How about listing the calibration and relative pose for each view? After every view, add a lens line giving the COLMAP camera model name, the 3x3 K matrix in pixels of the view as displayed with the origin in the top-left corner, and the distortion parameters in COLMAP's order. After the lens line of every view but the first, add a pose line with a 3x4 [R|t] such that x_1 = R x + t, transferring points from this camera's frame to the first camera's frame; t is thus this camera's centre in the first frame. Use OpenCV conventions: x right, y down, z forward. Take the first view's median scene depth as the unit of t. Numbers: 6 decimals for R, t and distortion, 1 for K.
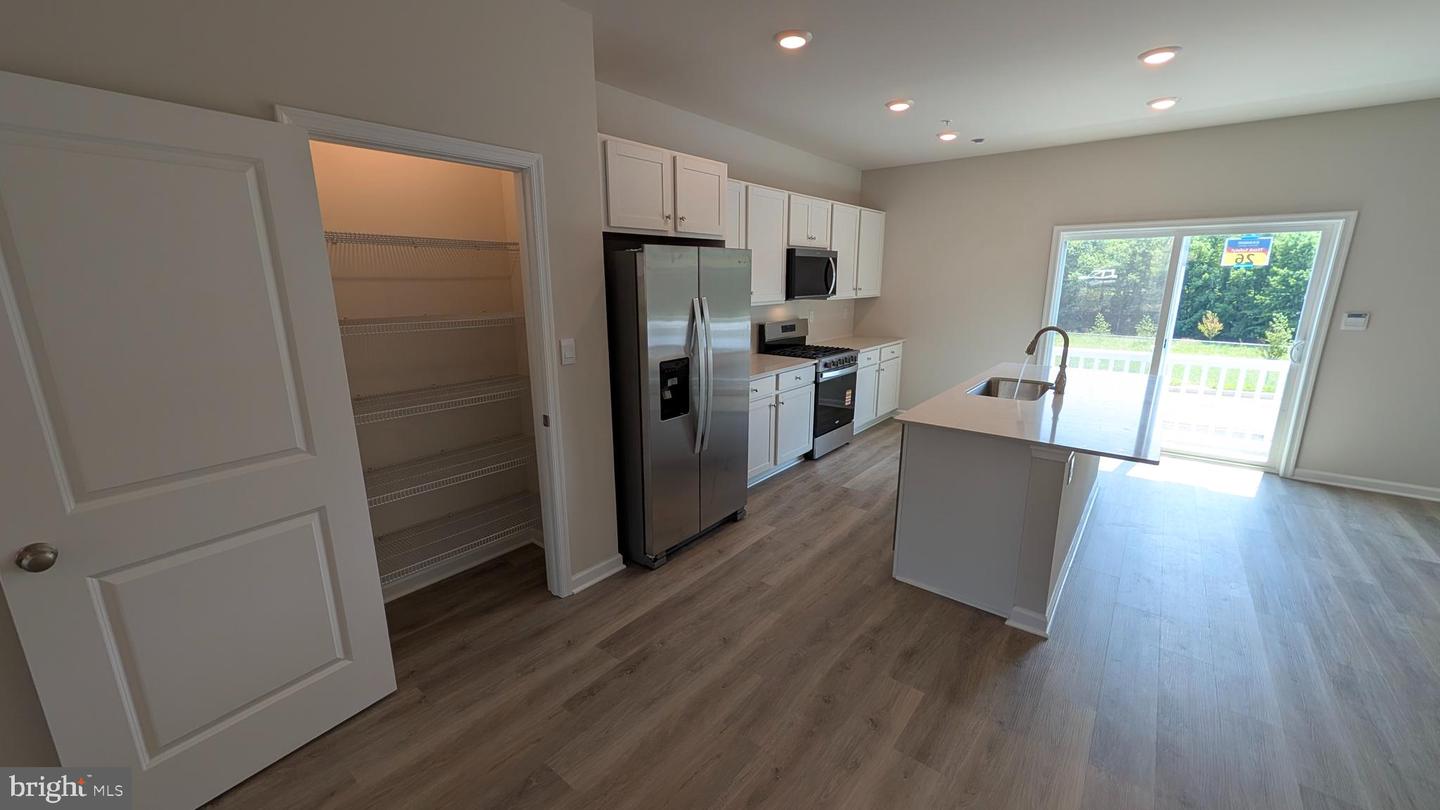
lens RADIAL K [[552.5, 0, 718.3], [0, 552.5, 404.8], [0, 0, 1]] dist [0.002160, 0.000085]
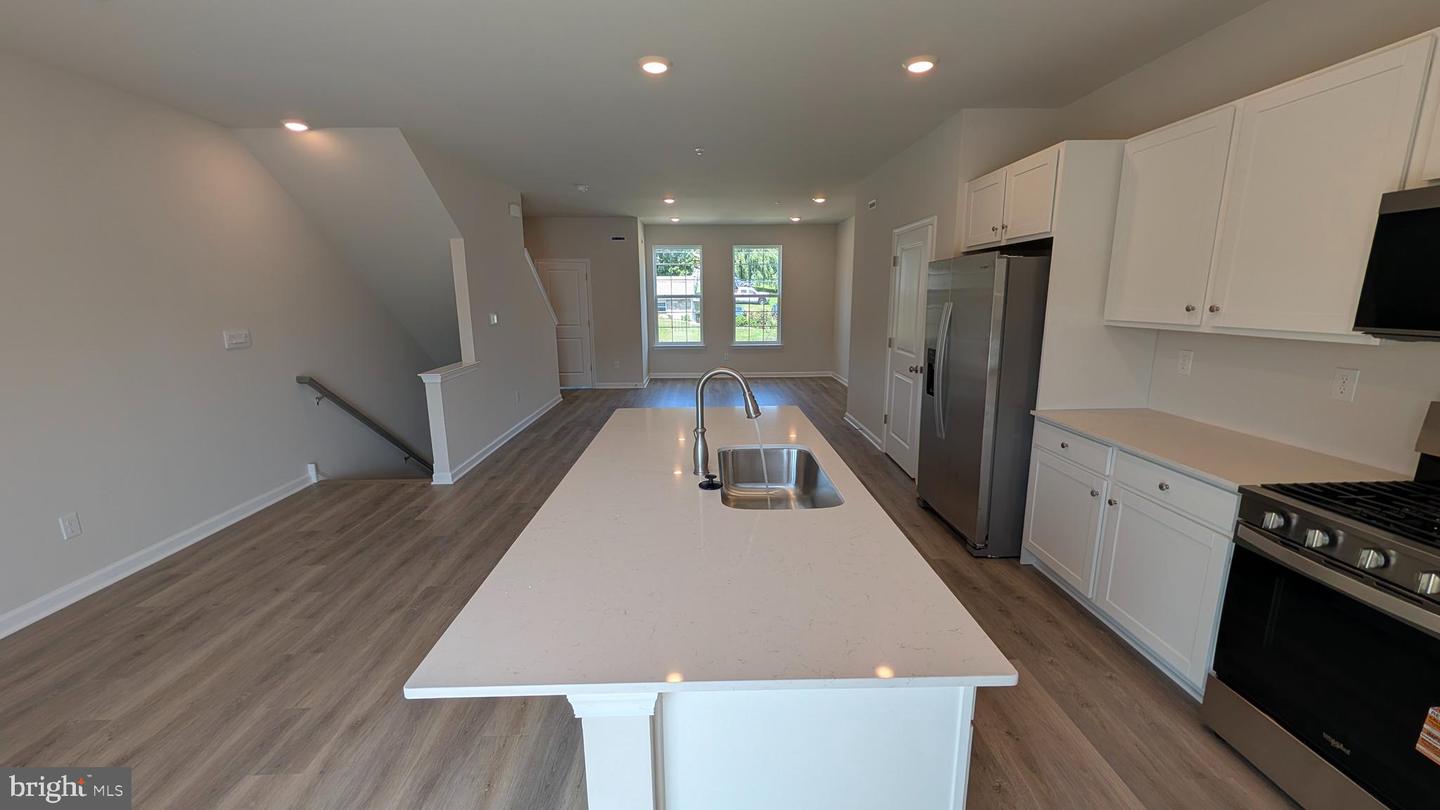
lens RADIAL K [[552.5, 0, 718.3], [0, 552.5, 404.8], [0, 0, 1]] dist [0.002160, 0.000085]
pose [[-0.763701, 0.137874, -0.630675, 0.767230], [-0.133635, 0.922005, 0.363385, -0.247673], [0.631587, 0.361798, -0.685711, 1.101940]]
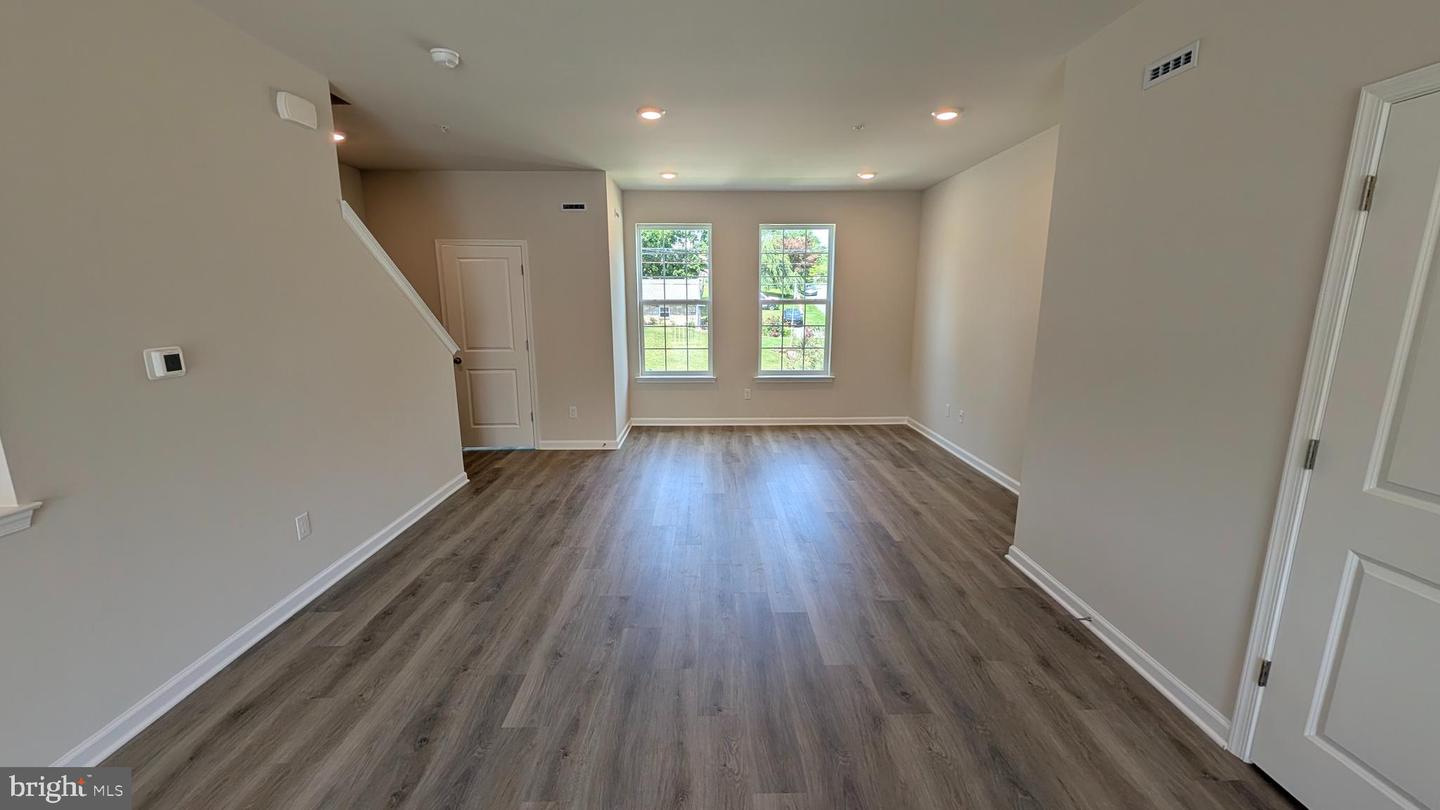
lens RADIAL K [[552.5, 0, 718.3], [0, 552.5, 404.8], [0, 0, 1]] dist [0.002160, 0.000085]
pose [[-0.770301, 0.127589, -0.624786, 0.250655], [-0.136390, 0.924141, 0.356876, -0.095776], [0.622924, 0.360117, -0.694465, 0.456231]]
